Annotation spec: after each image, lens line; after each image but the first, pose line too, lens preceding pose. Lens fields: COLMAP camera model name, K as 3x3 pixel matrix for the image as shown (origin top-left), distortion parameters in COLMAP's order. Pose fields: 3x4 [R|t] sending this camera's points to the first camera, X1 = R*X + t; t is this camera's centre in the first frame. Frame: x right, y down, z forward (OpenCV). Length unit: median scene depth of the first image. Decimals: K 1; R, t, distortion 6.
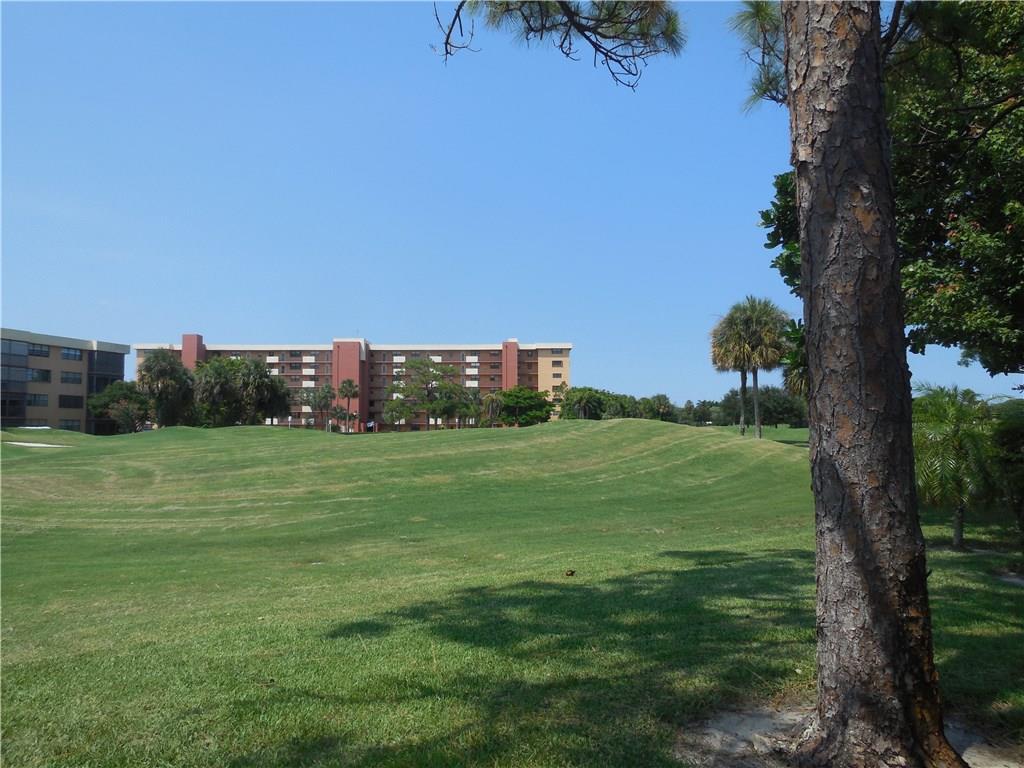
lens RADIAL K [[753.6, 0, 512.0], [0, 753.6, 384.0], [0, 0, 1]] dist [-0.044273, 0.039594]
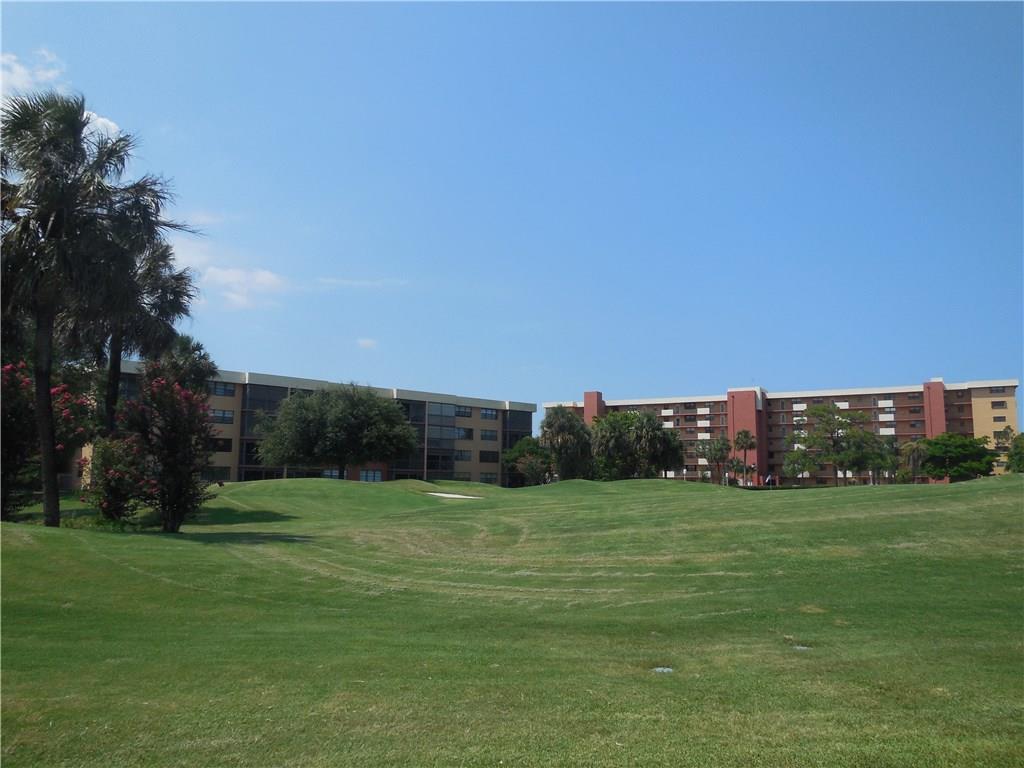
lens RADIAL K [[753.6, 0, 512.0], [0, 753.6, 384.0], [0, 0, 1]] dist [-0.044273, 0.039594]
pose [[0.868342, -0.056464, -0.492741, -0.002723], [0.022124, 0.996919, -0.075250, 0.003079], [0.495472, 0.054441, 0.866916, 0.112222]]
